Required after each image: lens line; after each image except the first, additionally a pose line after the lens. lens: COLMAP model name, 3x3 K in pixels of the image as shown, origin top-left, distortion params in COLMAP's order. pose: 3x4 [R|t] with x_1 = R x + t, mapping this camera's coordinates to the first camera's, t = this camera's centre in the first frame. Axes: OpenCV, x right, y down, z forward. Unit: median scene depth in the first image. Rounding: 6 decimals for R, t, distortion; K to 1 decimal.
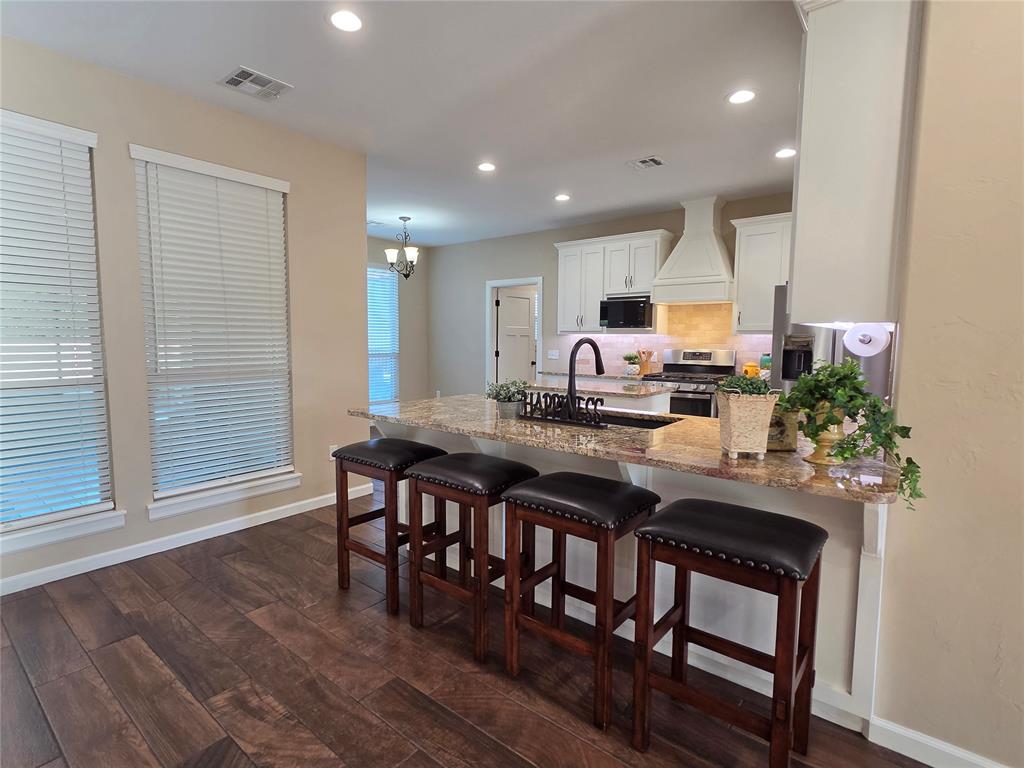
lens RADIAL K [[507.6, 0, 512.4], [0, 507.6, 381.9], [0, 0, 1]] dist [0.001102, 0.001511]
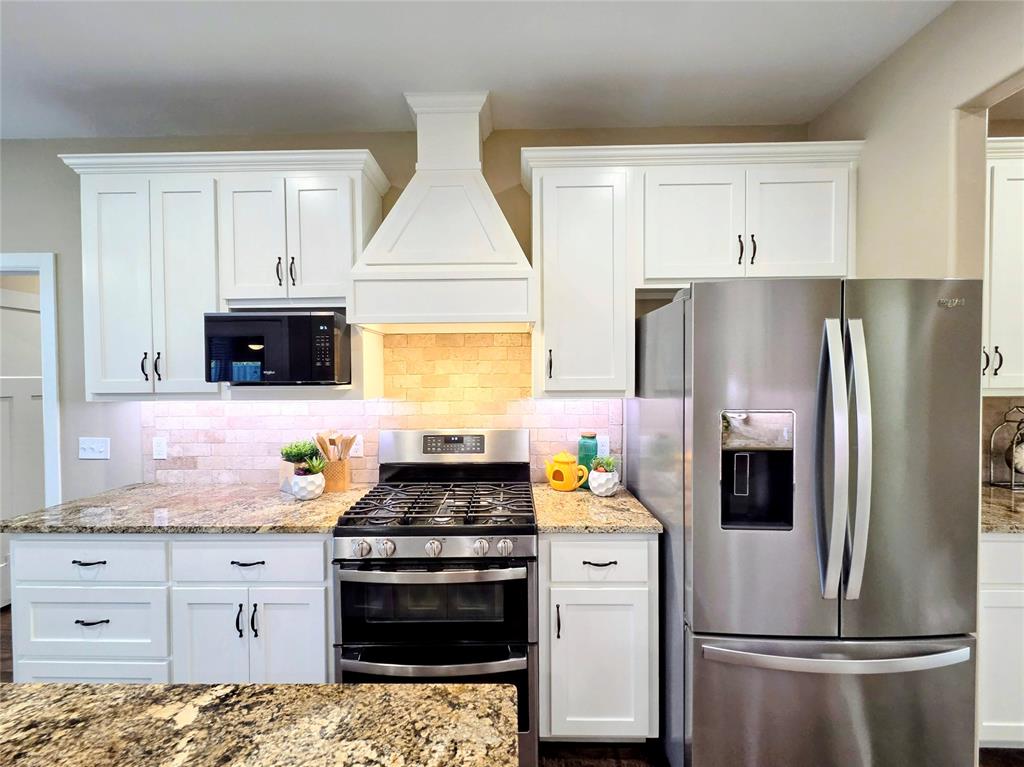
lens RADIAL K [[433.7, 0, 508.0], [0, 433.7, 383.8], [0, 0, 1]] dist [0.001876, 0.000373]
pose [[0.794870, -0.022775, 0.606353, 0.175045], [0.063875, 0.996884, -0.046290, -0.089799], [-0.603409, 0.075525, 0.793847, 0.695172]]
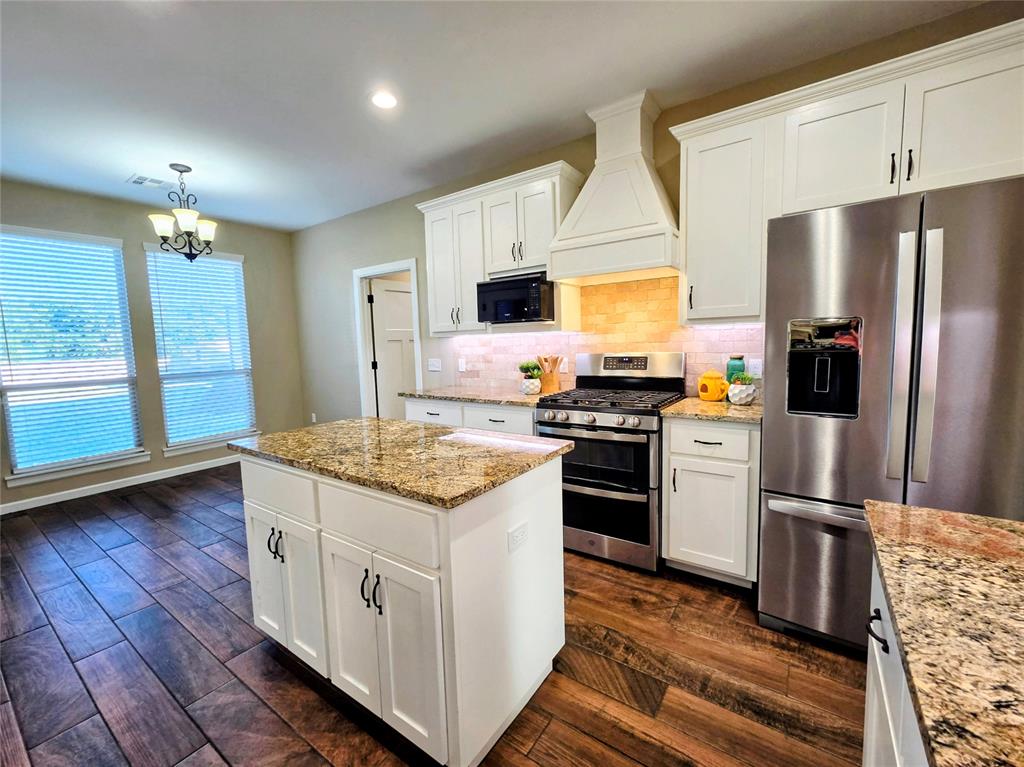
lens RADIAL K [[426.6, 0, 509.1], [0, 426.6, 382.2], [0, 0, 1]] dist [0.000426, 0.000214]
pose [[0.997844, -0.041660, 0.050709, 0.203808], [0.041181, 0.999097, 0.010468, -0.041206], [-0.051099, -0.008358, 0.998659, 0.506601]]
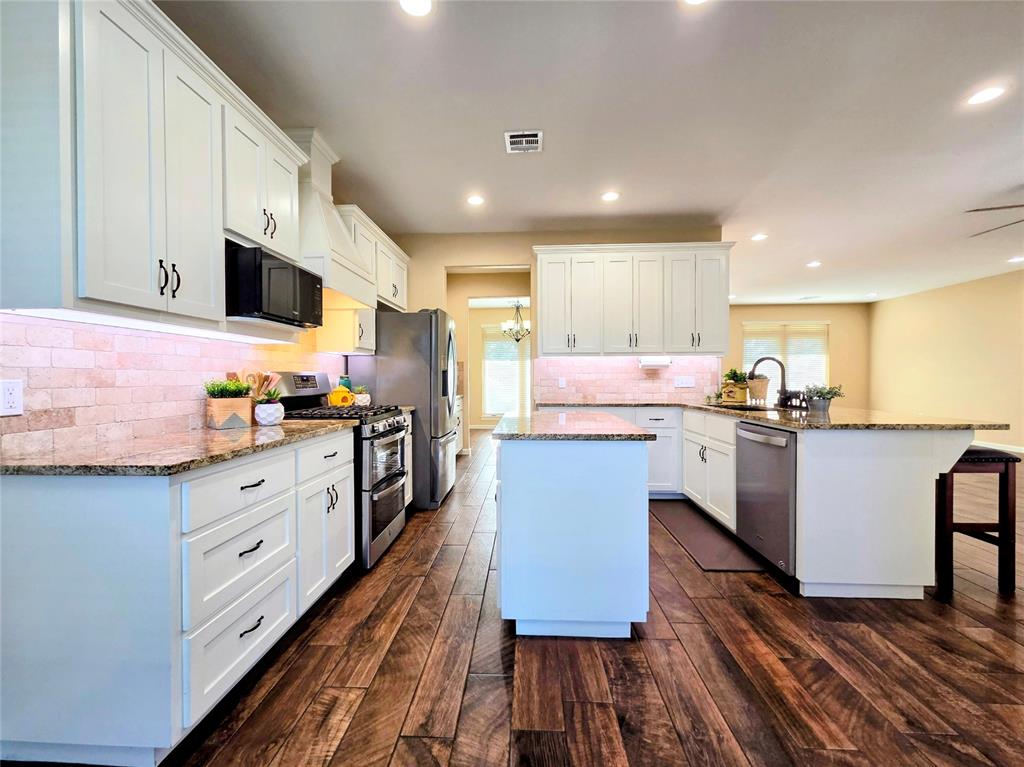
lens RADIAL K [[426.6, 0, 509.1], [0, 426.6, 382.2], [0, 0, 1]] dist [0.000426, 0.000214]
pose [[-0.582314, -0.010259, 0.812899, -0.235300], [0.073585, 0.995151, 0.065272, -0.070975], [-0.809627, 0.097826, -0.578735, 1.177024]]
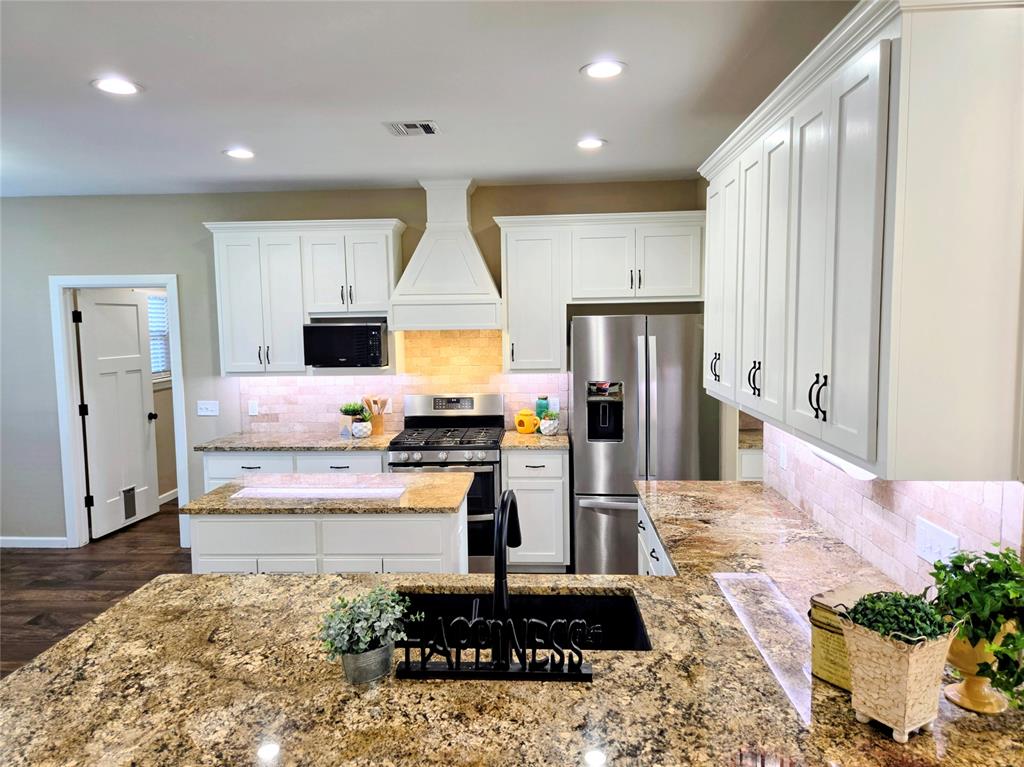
lens RADIAL K [[684.3, 0, 514.3], [0, 684.3, 379.0], [0, 0, 1]] dist [0.079534, -0.078759]
pose [[0.816259, -0.068038, 0.573666, -0.115406], [0.069406, 0.997397, 0.019536, -0.103848], [-0.573502, 0.023869, 0.818857, 0.188215]]
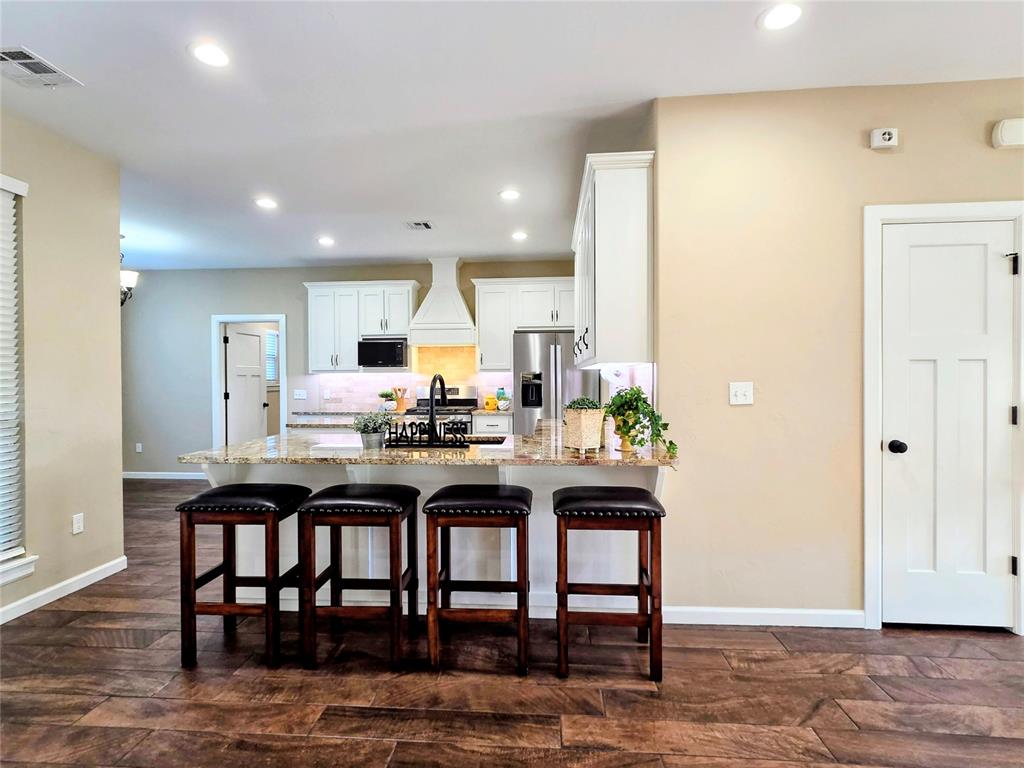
lens RADIAL K [[507.6, 0, 512.4], [0, 507.6, 381.9], [0, 0, 1]] dist [0.001102, 0.001511]
pose [[0.824396, -0.015318, 0.565807, -0.176638], [0.059713, 0.996409, -0.060027, 0.006026], [-0.562855, 0.083272, 0.822350, -0.036315]]
